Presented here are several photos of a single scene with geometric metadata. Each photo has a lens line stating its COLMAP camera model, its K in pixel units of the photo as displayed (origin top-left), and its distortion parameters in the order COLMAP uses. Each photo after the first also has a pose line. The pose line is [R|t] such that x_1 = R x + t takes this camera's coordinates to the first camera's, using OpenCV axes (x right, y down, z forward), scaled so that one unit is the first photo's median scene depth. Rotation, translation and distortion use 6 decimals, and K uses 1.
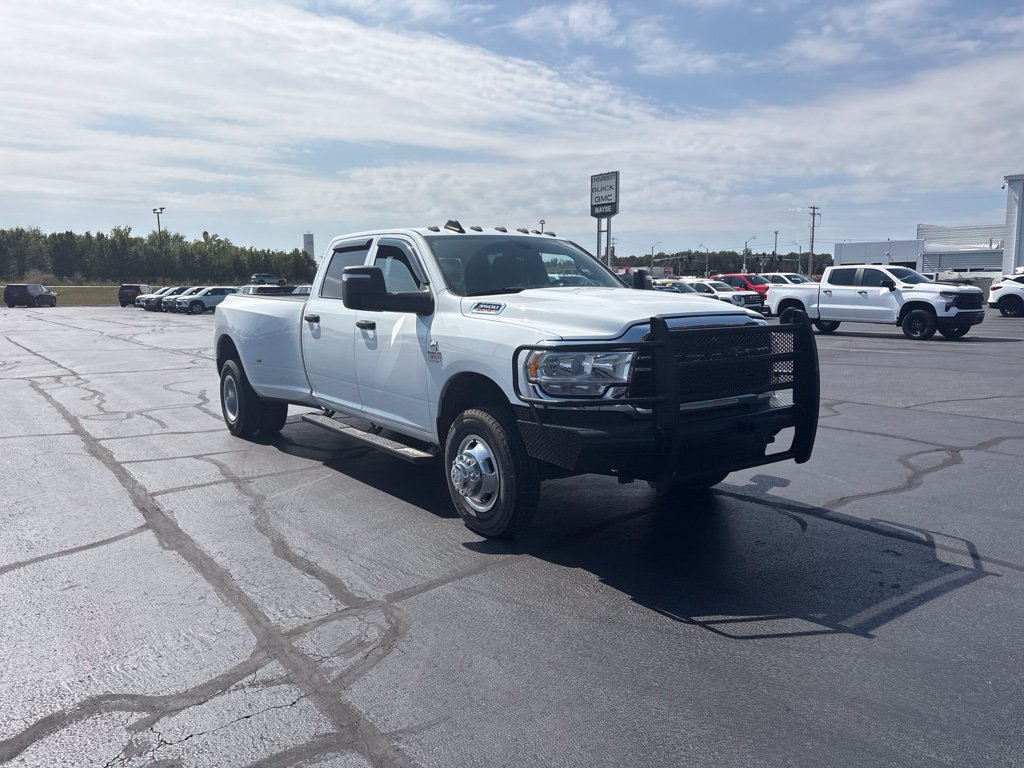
lens RADIAL K [[773.5, 0, 513.5], [0, 773.5, 390.7], [0, 0, 1]] dist [0.043129, -0.041123]
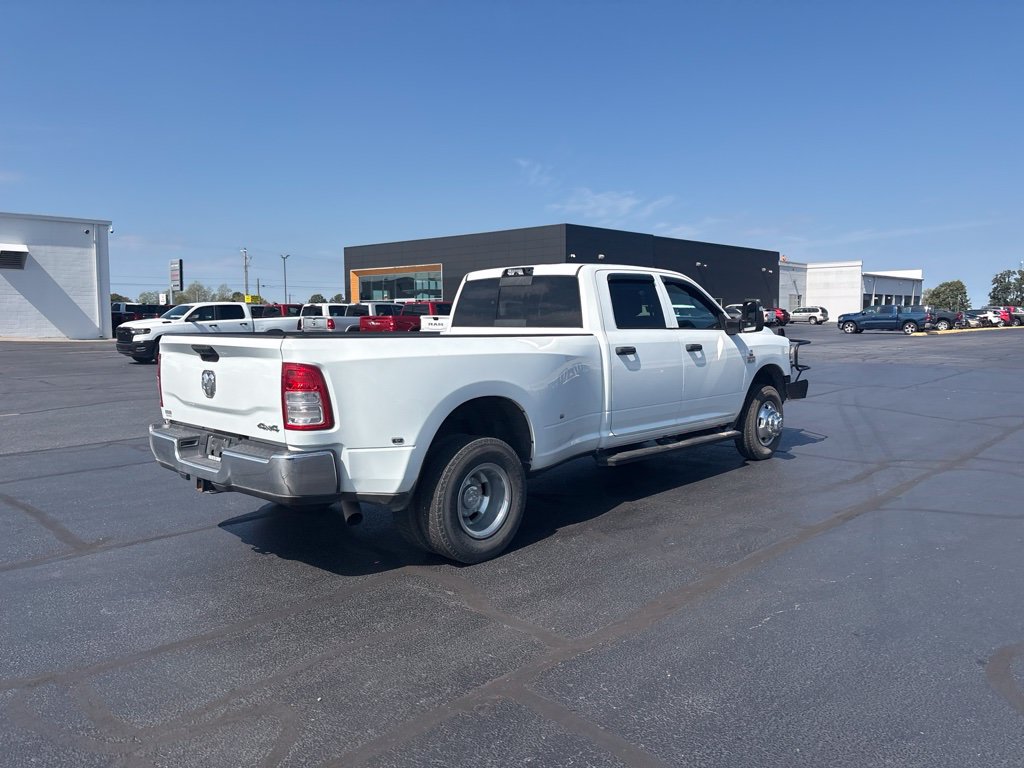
lens RADIAL K [[782.7, 0, 516.1], [0, 782.7, 369.2], [0, 0, 1]] dist [0.028195, 0.002660]
pose [[-0.174822, -0.062643, 0.982605, -0.991292], [0.141294, 0.986049, 0.088001, -0.146298], [-0.974409, 0.154221, -0.163532, 1.084591]]
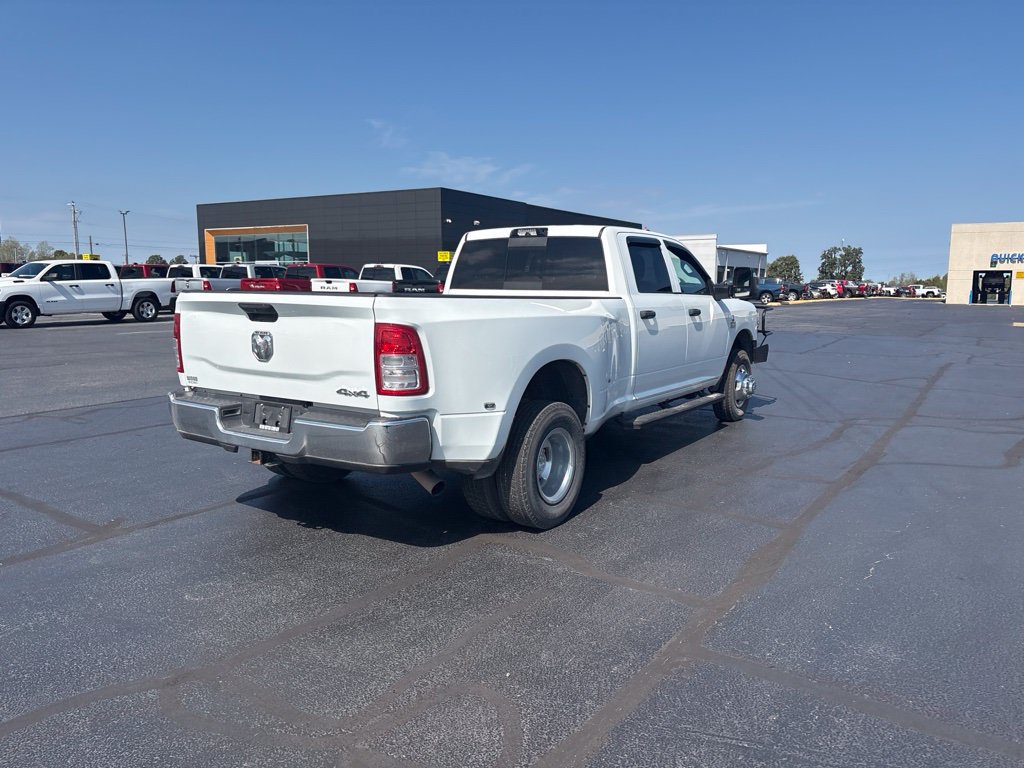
lens RADIAL K [[780.5, 0, 515.7], [0, 780.5, 387.6], [0, 0, 1]] dist [0.039655, -0.031105]
pose [[-0.349460, -0.123638, 0.928758, -0.927132], [0.121190, 0.976964, 0.175655, -0.162291], [-0.929081, 0.173940, -0.326426, 1.241686]]
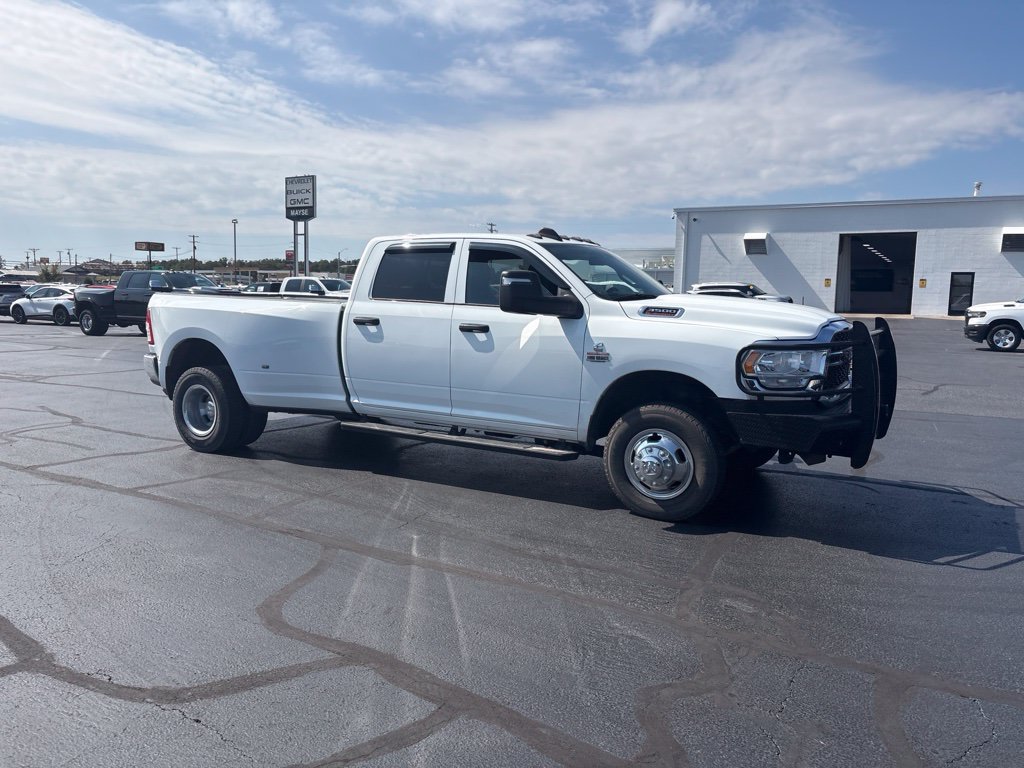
lens RADIAL K [[771.0, 0, 509.9], [0, 771.0, 379.3], [0, 0, 1]] dist [0.039183, -0.031410]
pose [[0.918770, -0.022598, 0.394146, -0.396102], [0.031298, 0.999387, -0.015658, -0.000969], [-0.393551, 0.026722, 0.918914, 0.048614]]
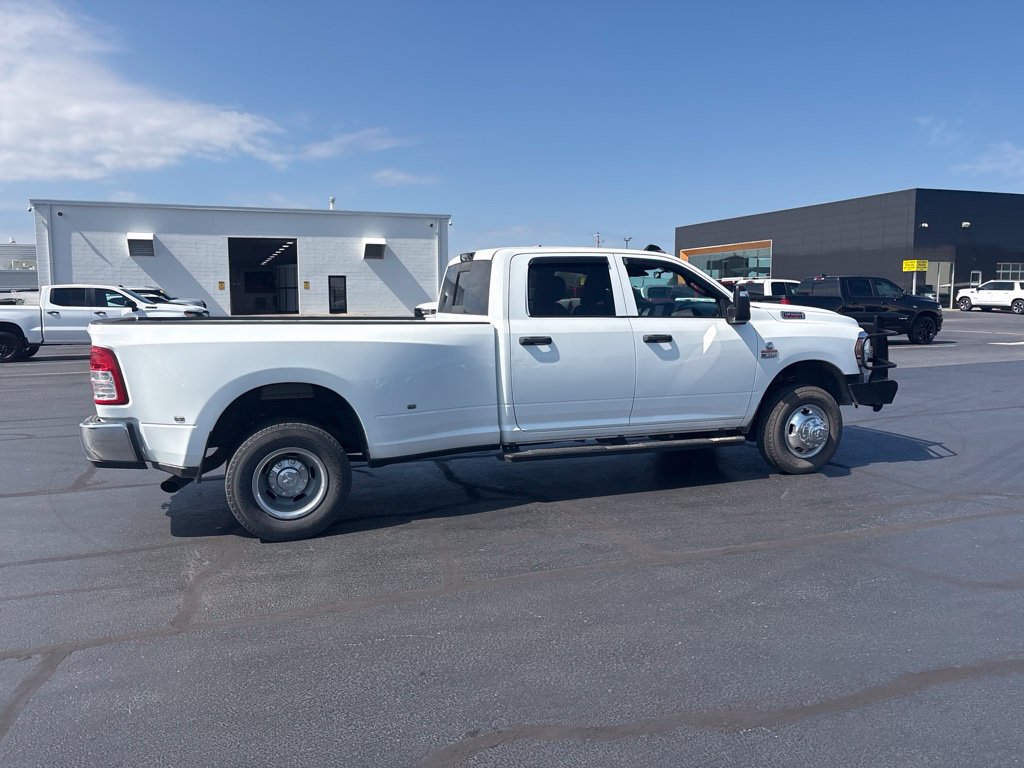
lens RADIAL K [[779.3, 0, 512.9], [0, 779.3, 380.4], [0, 0, 1]] dist [0.027651, -0.011564]
pose [[0.283357, -0.099285, 0.953861, -0.935086], [0.138157, 0.988477, 0.061847, -0.089421], [-0.949011, 0.114258, 0.293809, 0.645739]]
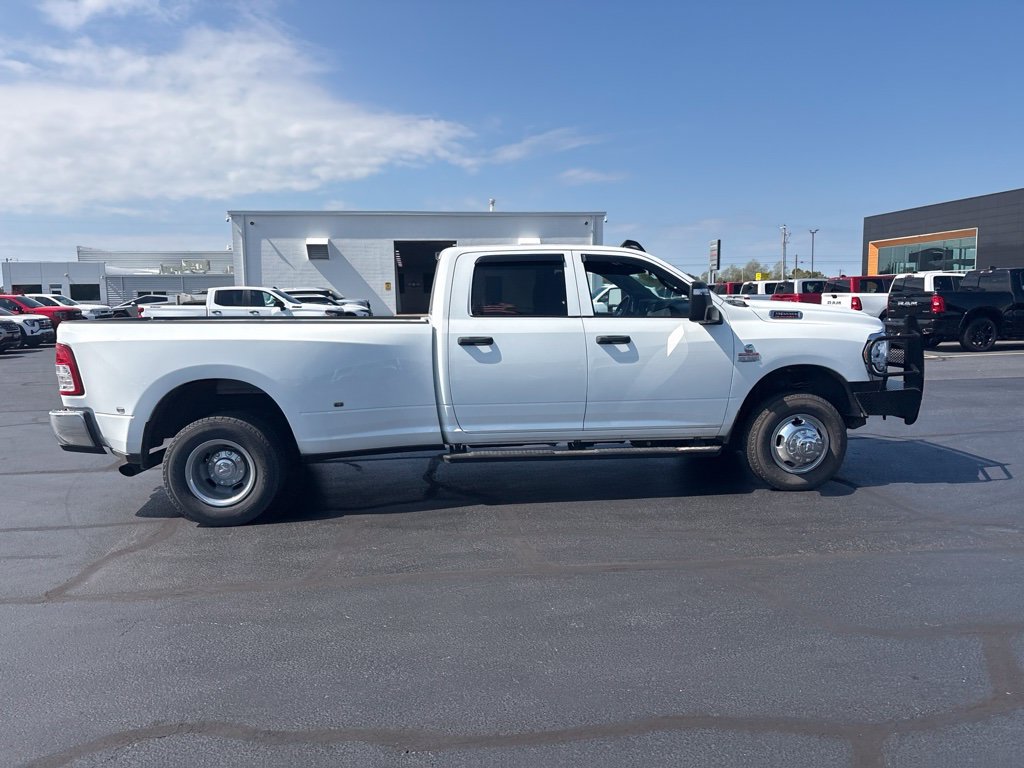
lens RADIAL K [[774.1, 0, 503.8], [0, 774.1, 398.2], [0, 0, 1]] dist [0.041816, -0.035440]
pose [[0.507436, -0.113466, 0.854186, -0.831011], [0.129968, 0.990030, 0.054303, -0.060904], [-0.851831, 0.083462, 0.517124, 0.444307]]
